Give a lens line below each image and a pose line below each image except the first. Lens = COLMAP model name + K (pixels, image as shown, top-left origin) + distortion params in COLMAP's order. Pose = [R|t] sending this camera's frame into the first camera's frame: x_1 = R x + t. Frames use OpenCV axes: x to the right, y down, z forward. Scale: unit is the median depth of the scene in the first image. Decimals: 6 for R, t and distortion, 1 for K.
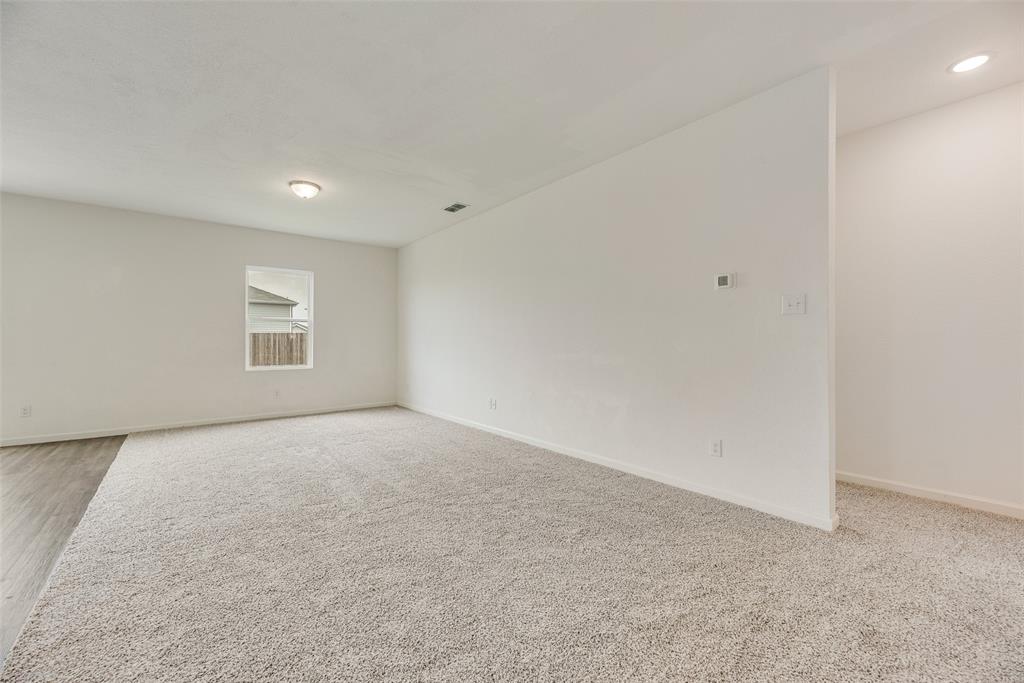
lens RADIAL K [[416.7, 0, 509.9], [0, 416.7, 338.8], [0, 0, 1]] dist [-0.000304, -0.000745]
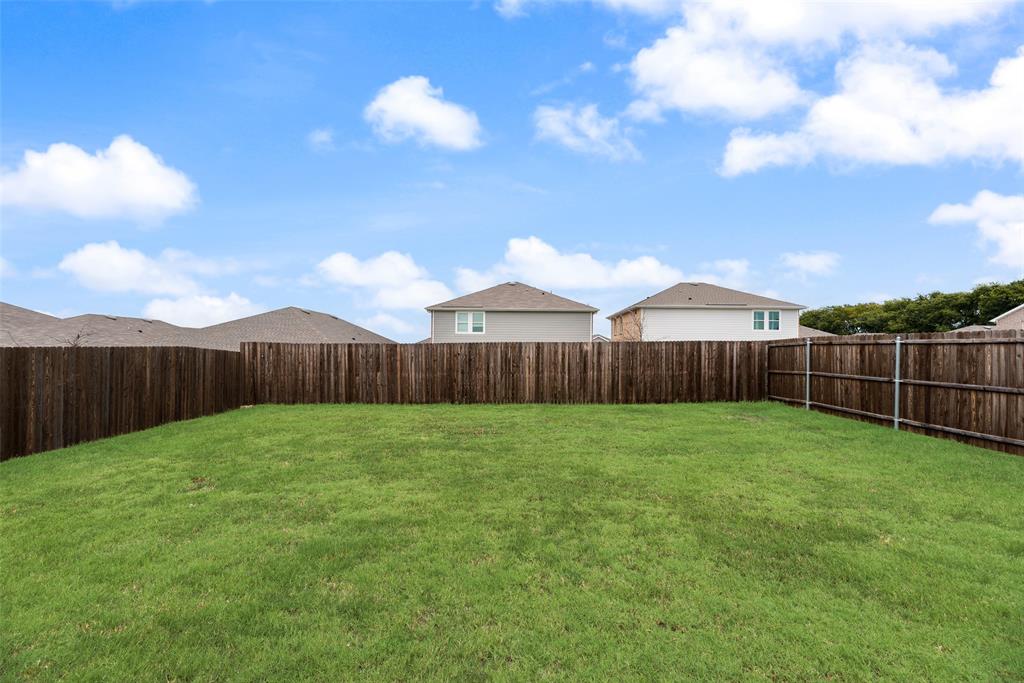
lens RADIAL K [[413.7, 0, 511.8], [0, 413.7, 346.8], [0, 0, 1]] dist [-0.000309, -0.000005]
pose [[0.778677, 0.001002, -0.627424, -0.202499], [0.000001, 0.999999, 0.001598, -0.007534], [0.627425, -0.001245, 0.778676, 0.413535]]
